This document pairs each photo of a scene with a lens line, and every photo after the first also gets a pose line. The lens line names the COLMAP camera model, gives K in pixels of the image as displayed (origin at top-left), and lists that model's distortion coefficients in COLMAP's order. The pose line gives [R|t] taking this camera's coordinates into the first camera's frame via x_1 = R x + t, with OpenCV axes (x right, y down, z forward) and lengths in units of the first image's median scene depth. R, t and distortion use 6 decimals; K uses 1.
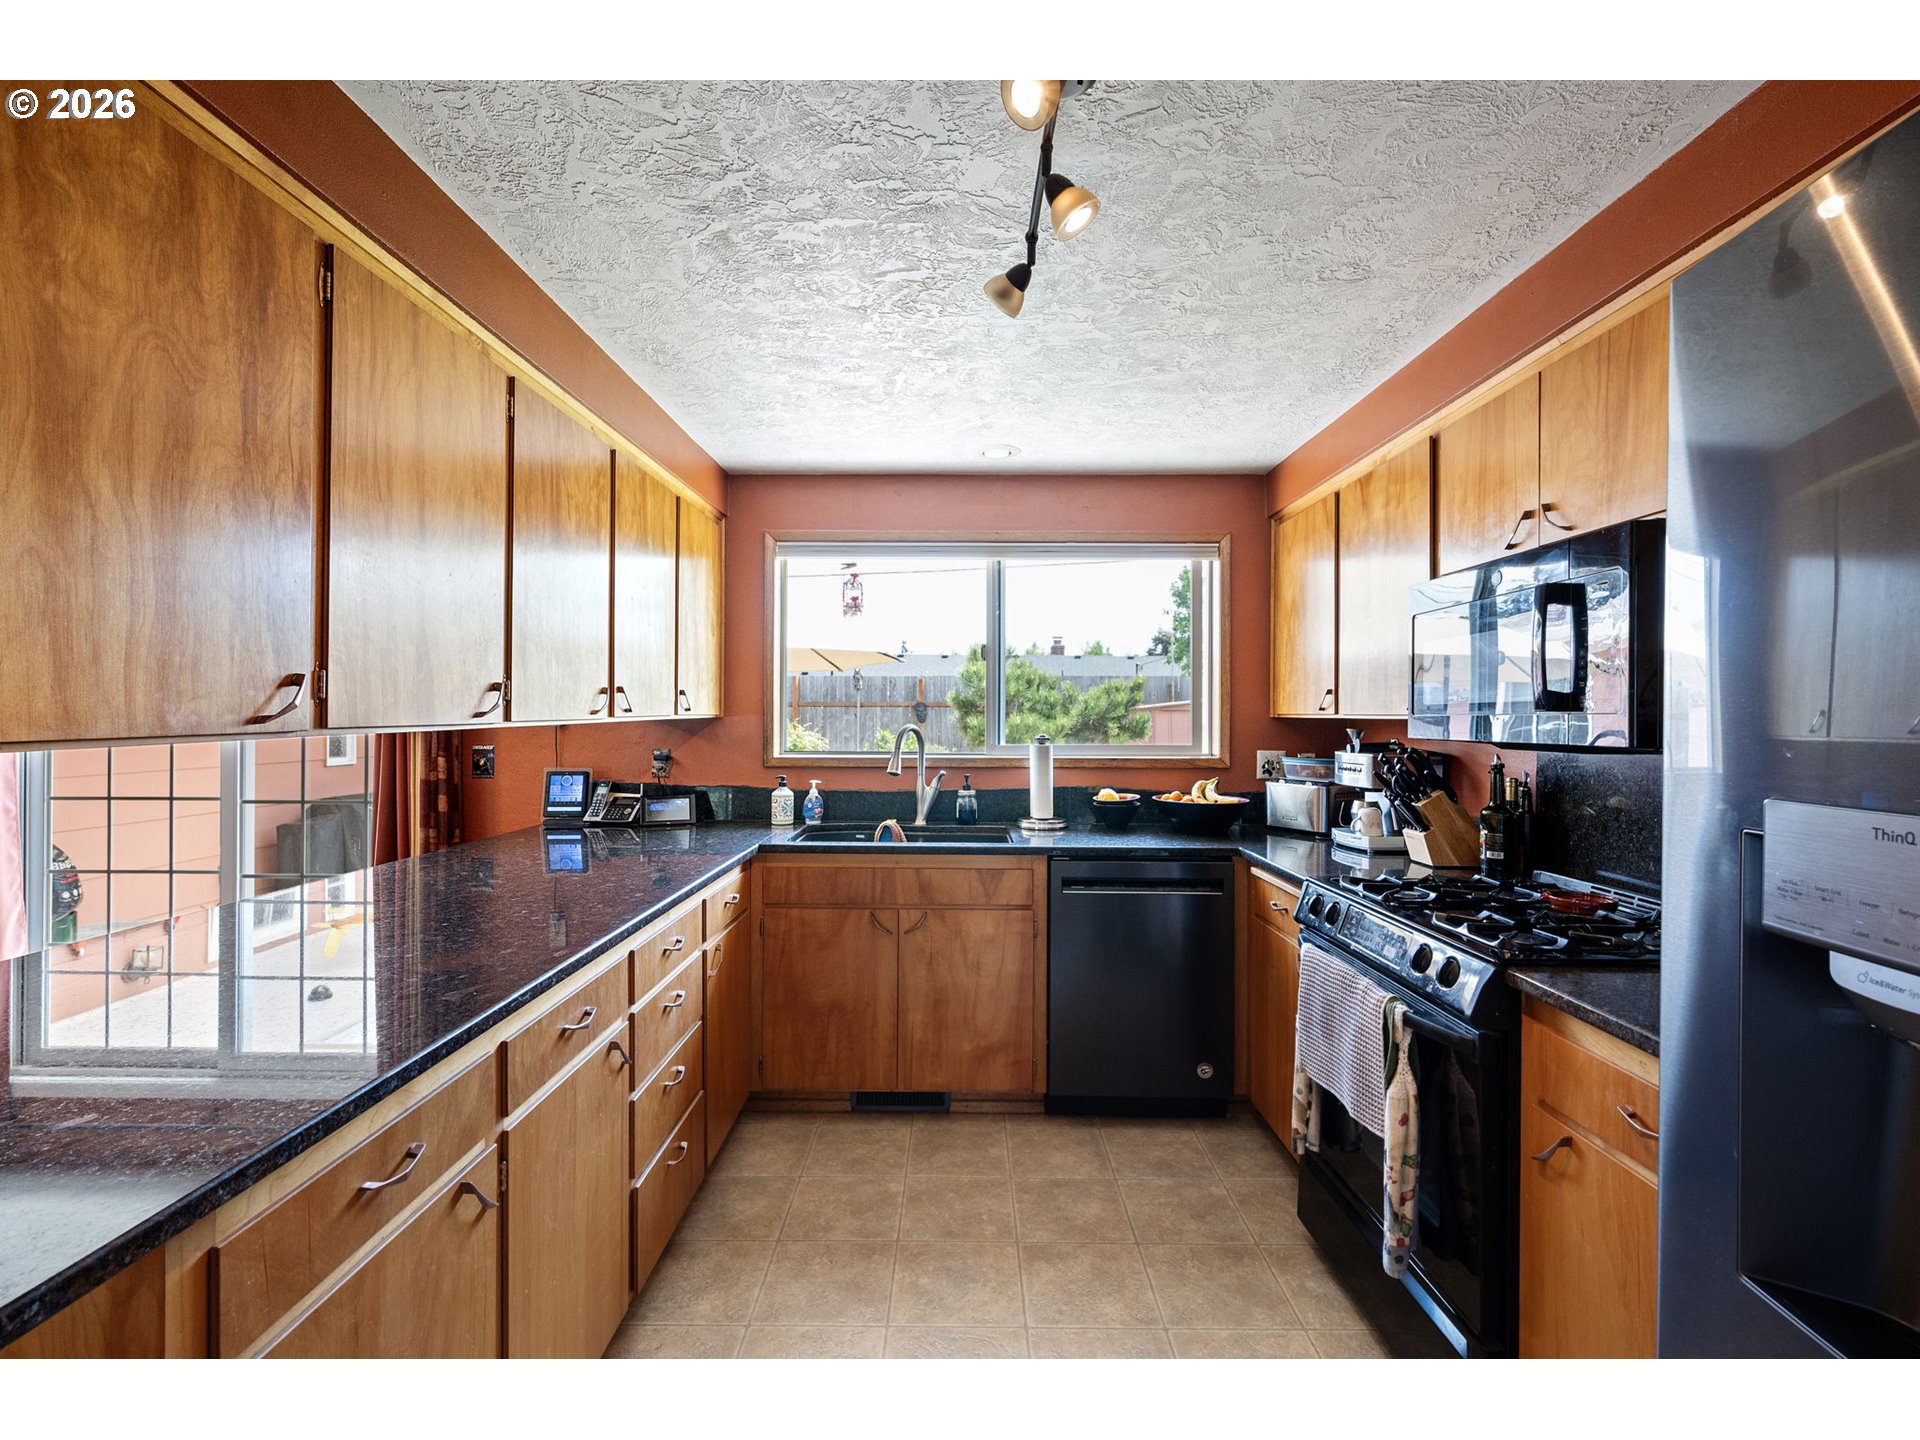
lens RADIAL K [[853.8, 0, 964.8], [0, 853.8, 713.4], [0, 0, 1]] dist [0.001049, -0.000428]
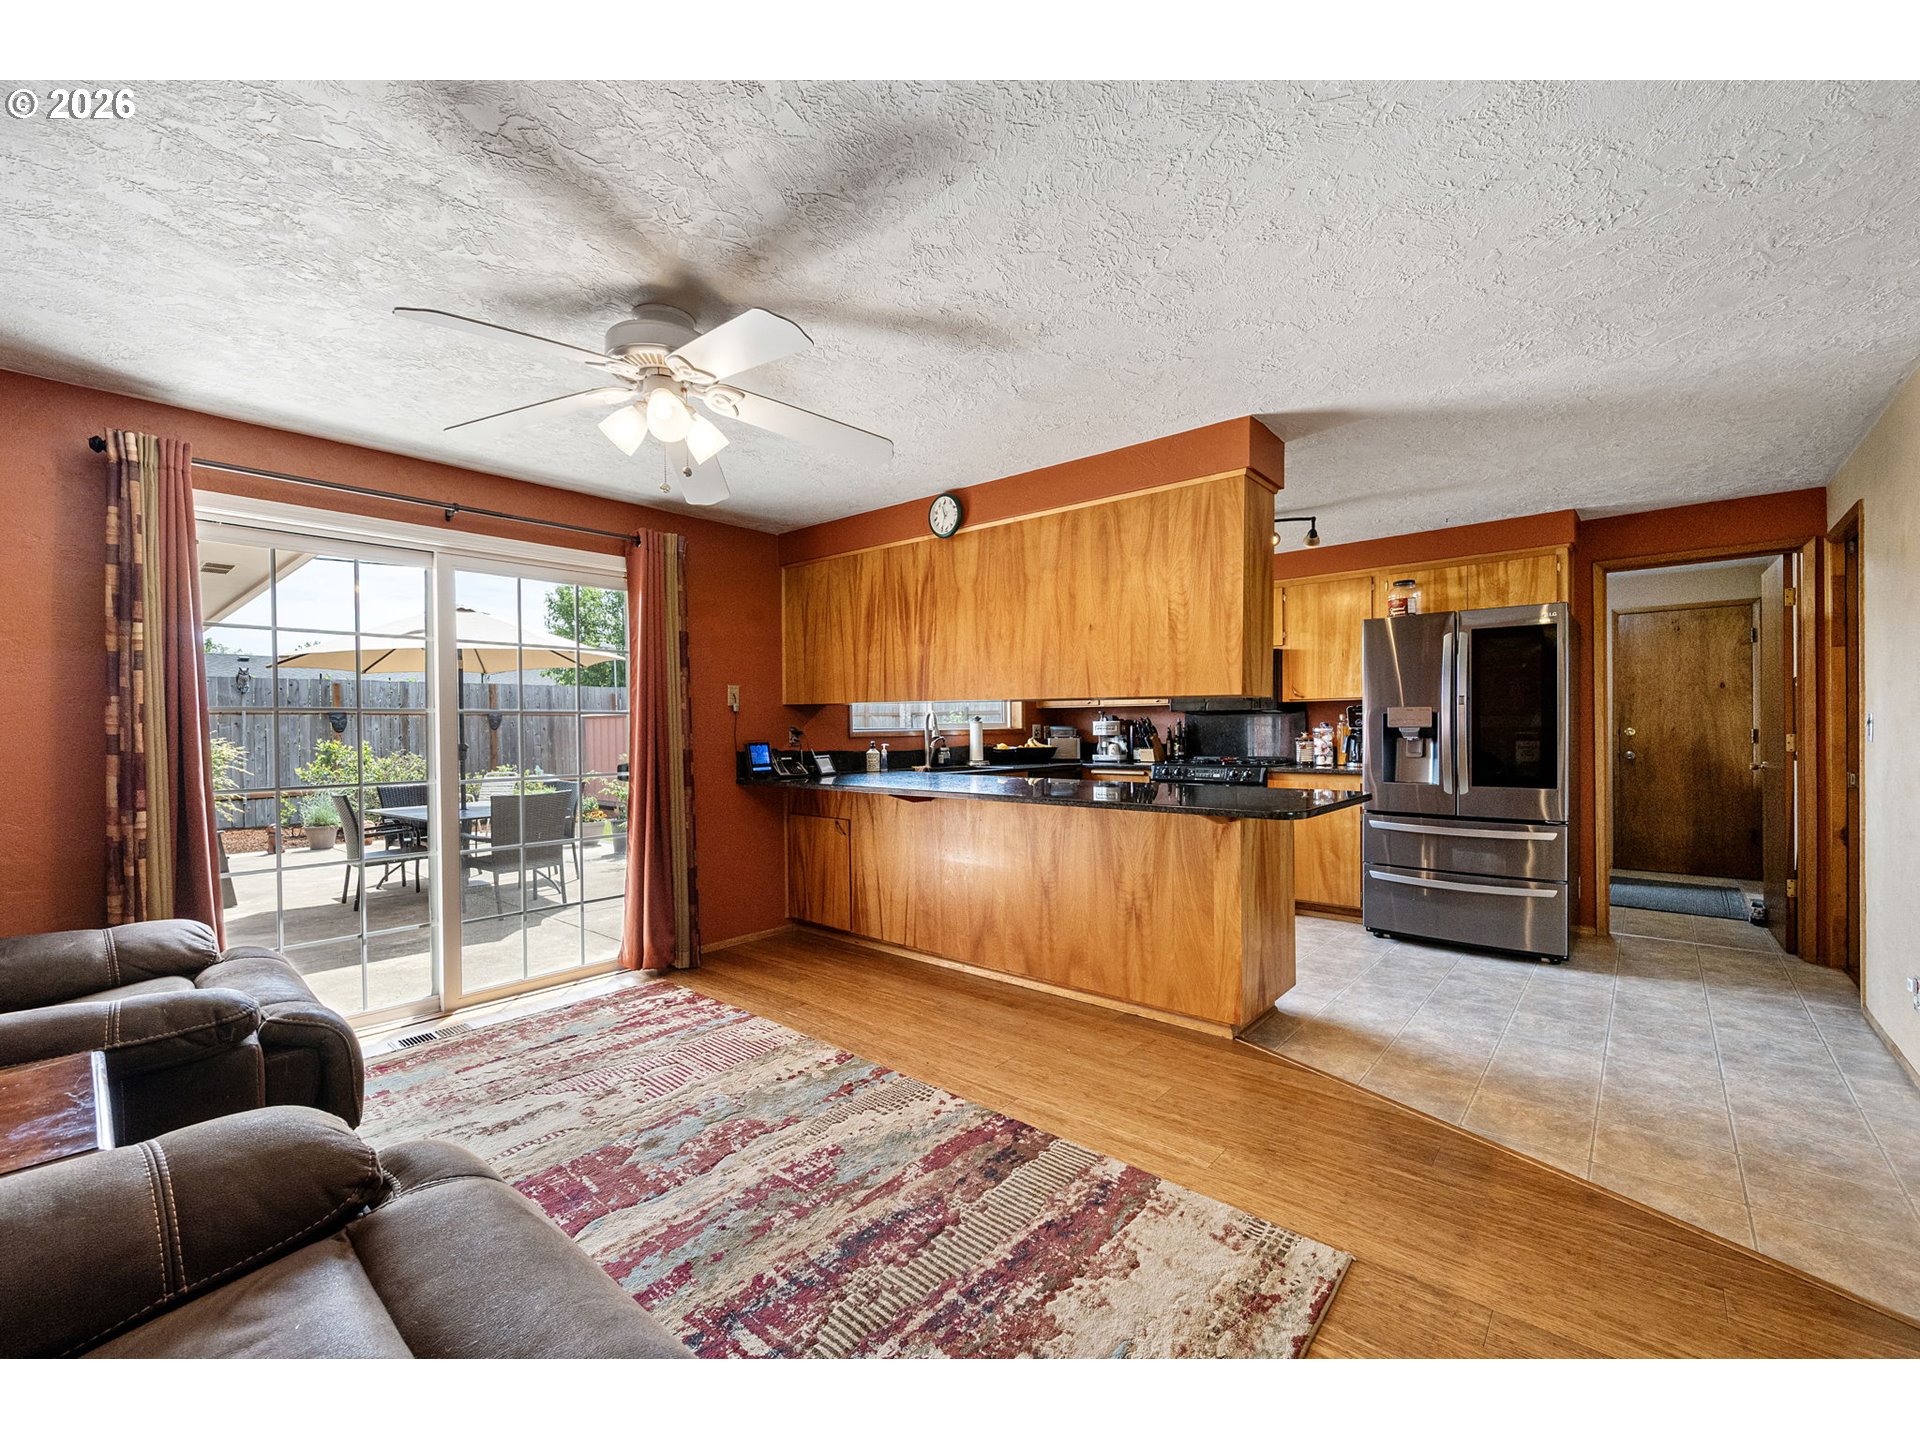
lens RADIAL K [[792.0, 0, 962.7], [0, 792.0, 735.1], [0, 0, 1]] dist [0.001490, -0.000750]
pose [[0.654547, -0.019442, 0.755772, -1.455640], [0.011012, 0.999808, 0.016183, 0.044852], [-0.755942, -0.002270, 0.654635, -0.130081]]
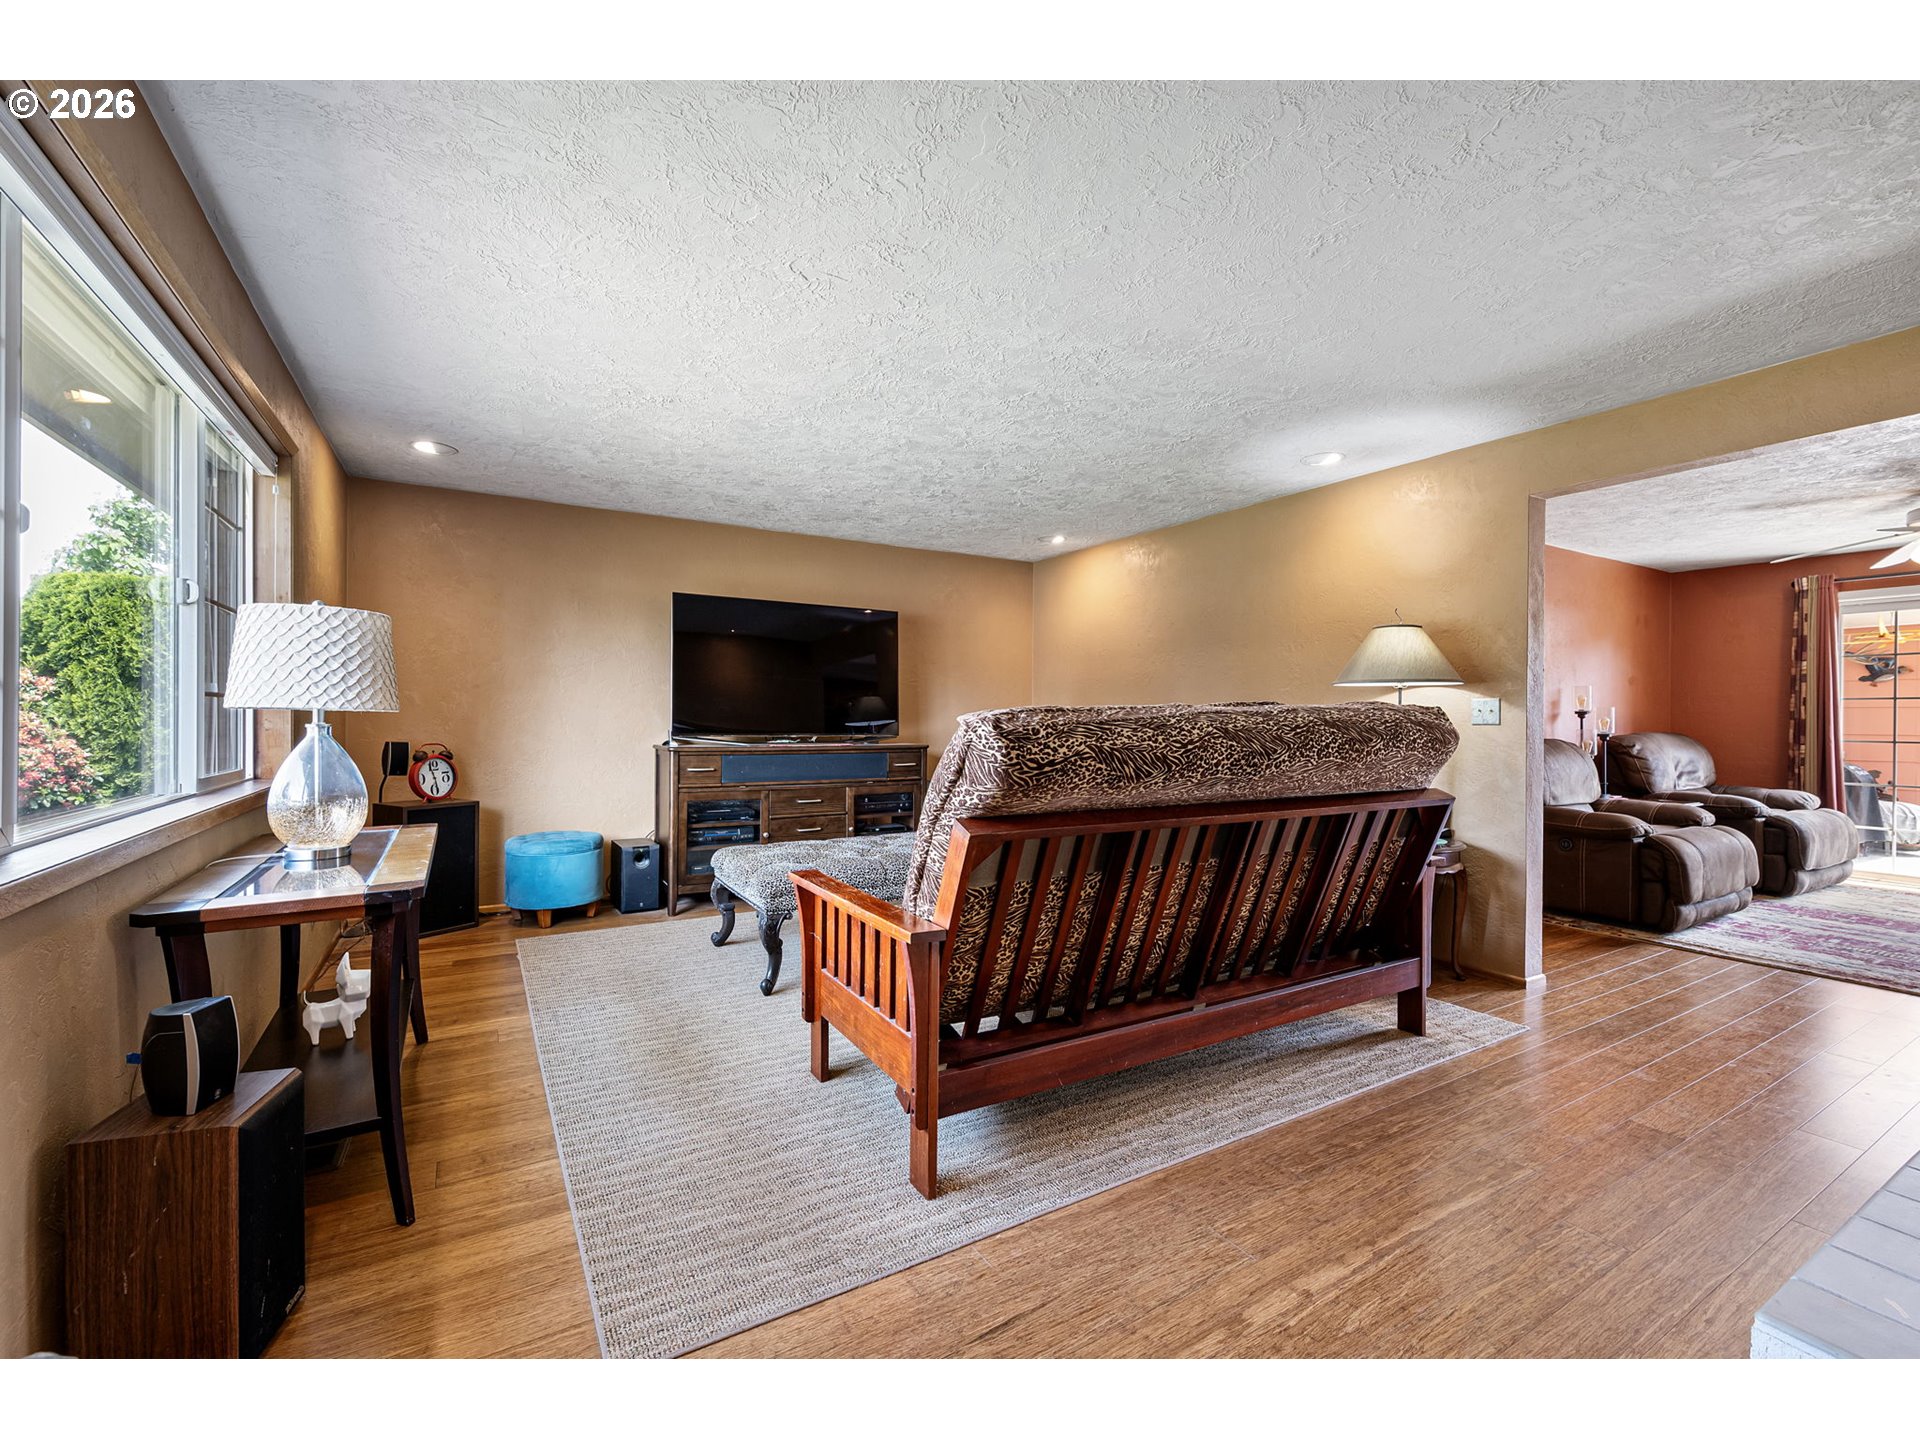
lens RADIAL K [[792.0, 0, 985.5], [0, 792.0, 720.0], [0, 0, 1]] dist [0.001490, -0.000750]
pose [[0.507193, 0.002067, -0.861830, -0.719763], [-0.001300, 0.999998, 0.001633, 0.070769], [0.861832, 0.000292, 0.507194, -1.634849]]
